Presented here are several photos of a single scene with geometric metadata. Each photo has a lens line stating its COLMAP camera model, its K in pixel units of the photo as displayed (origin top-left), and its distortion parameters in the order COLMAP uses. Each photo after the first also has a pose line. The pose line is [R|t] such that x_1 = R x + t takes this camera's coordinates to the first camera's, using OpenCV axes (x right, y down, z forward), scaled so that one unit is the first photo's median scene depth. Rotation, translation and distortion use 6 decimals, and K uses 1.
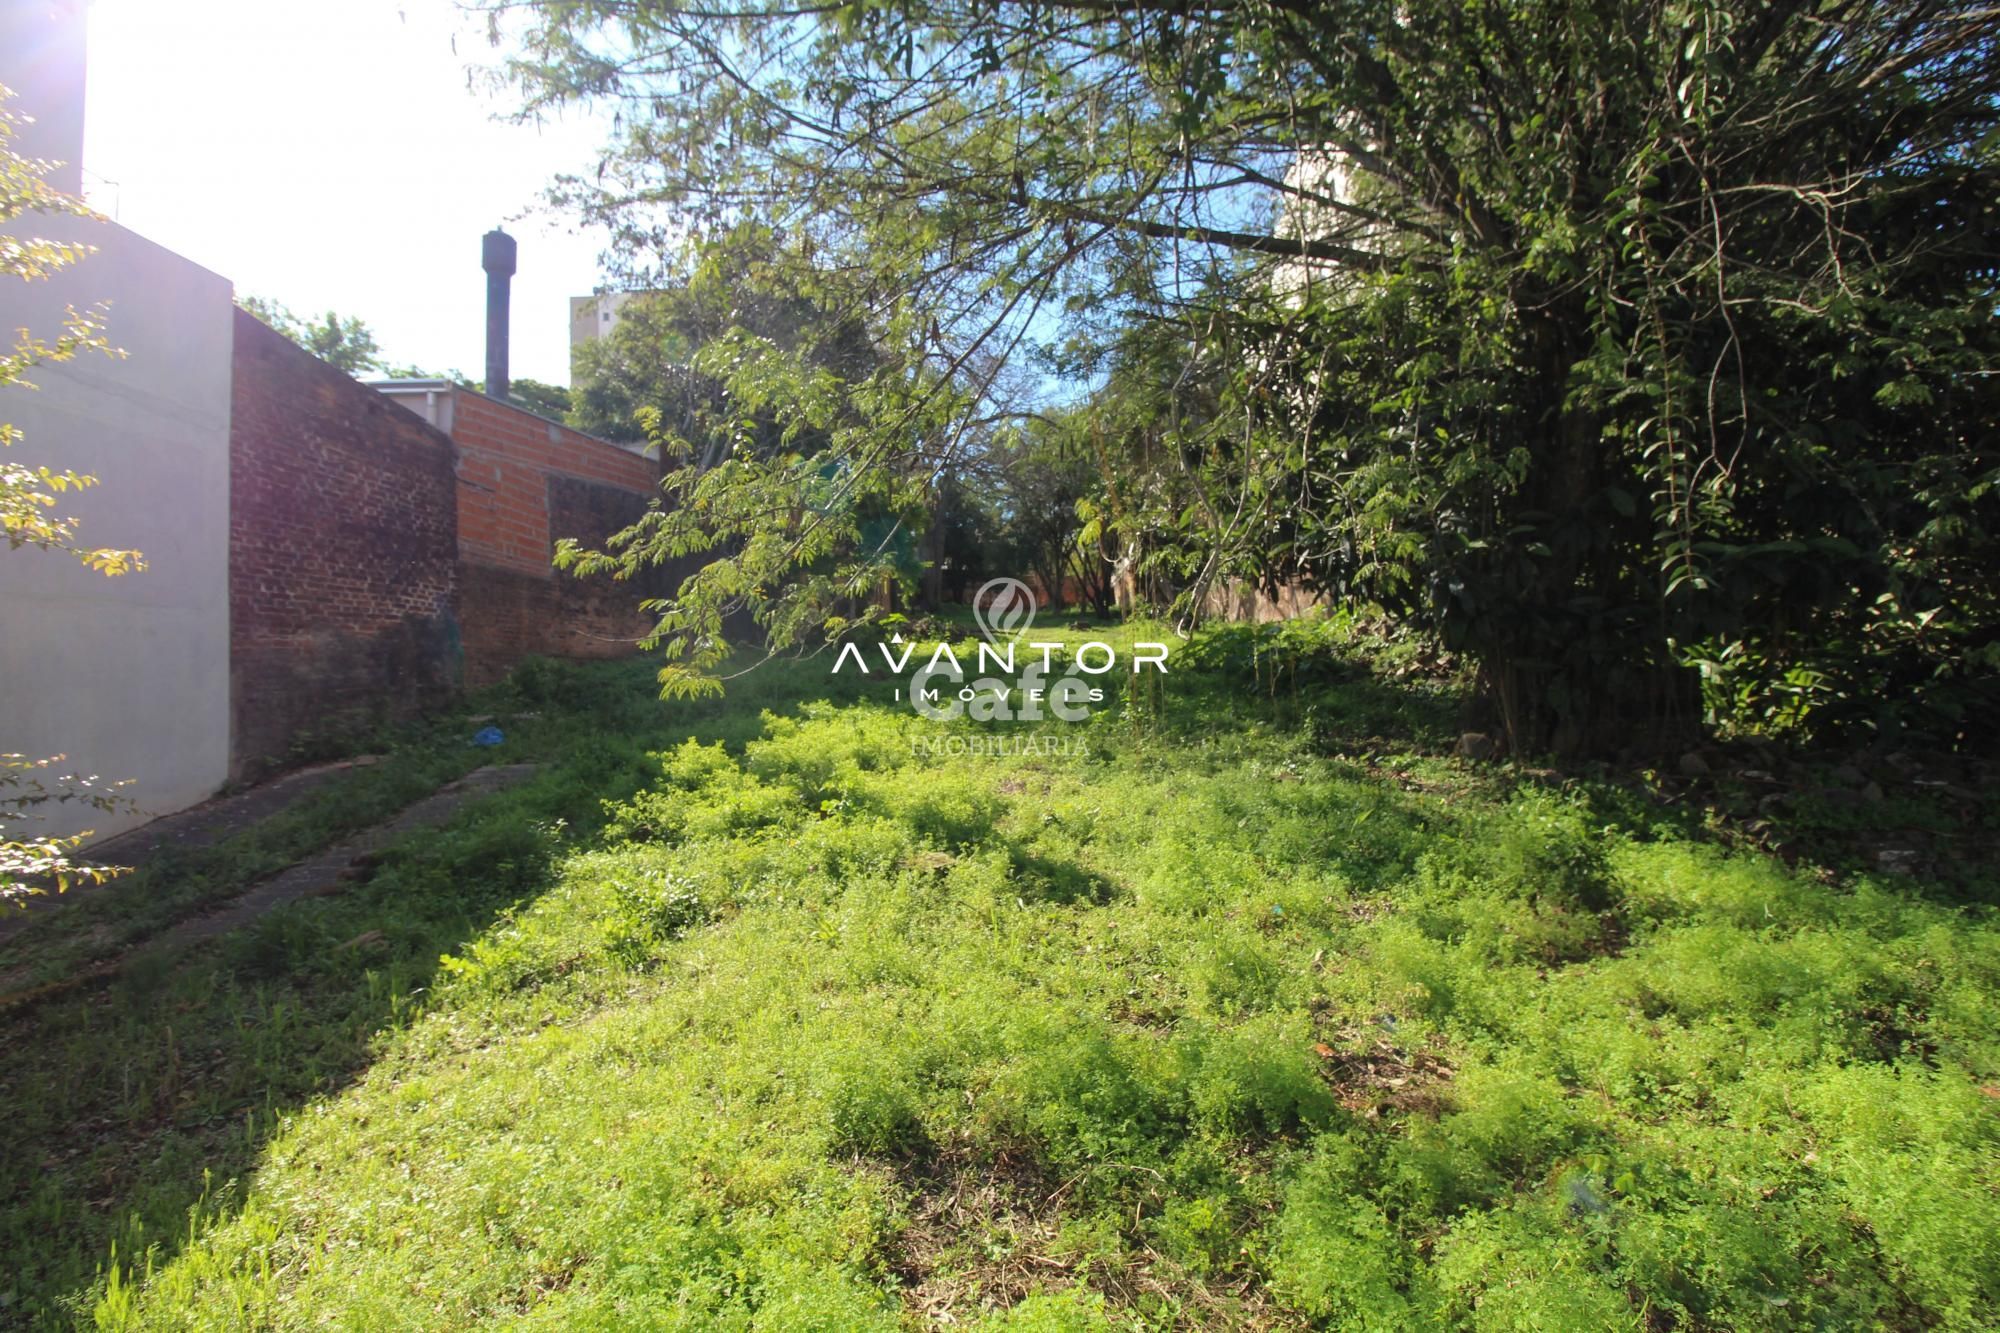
lens RADIAL K [[924.9, 0, 1000.0], [0, 924.9, 666.5], [0, 0, 1]] dist [0.001212, -0.012073]
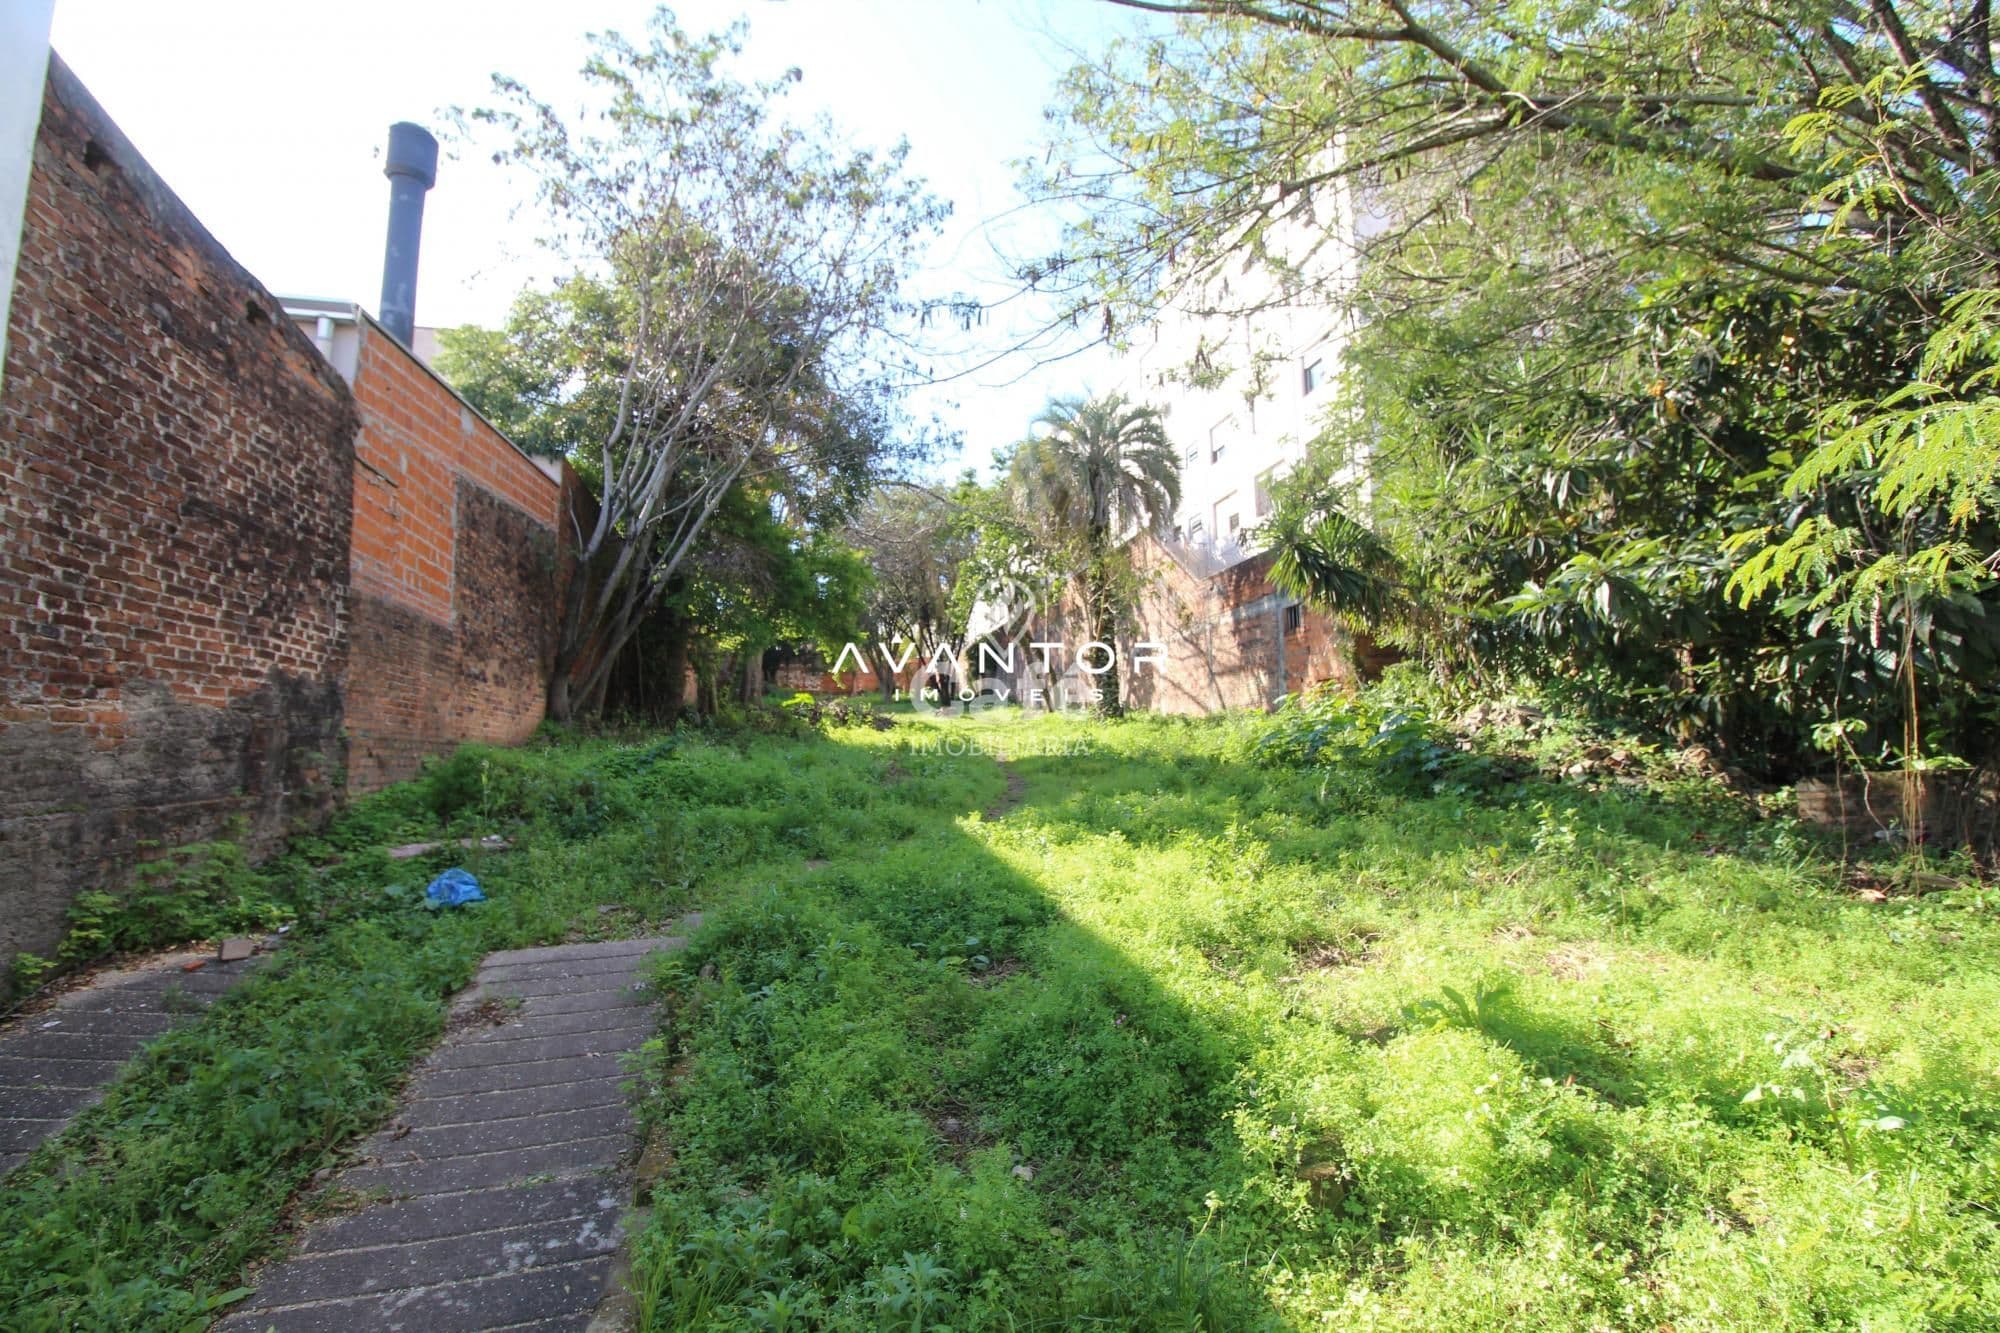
lens RADIAL K [[924.9, 0, 1000.0], [0, 924.9, 666.5], [0, 0, 1]] dist [0.001212, -0.012073]
pose [[0.969609, 0.028137, 0.243035, -0.367555], [-0.005327, 0.995557, -0.094008, -0.007311], [-0.244600, 0.089857, 0.965451, 0.355907]]
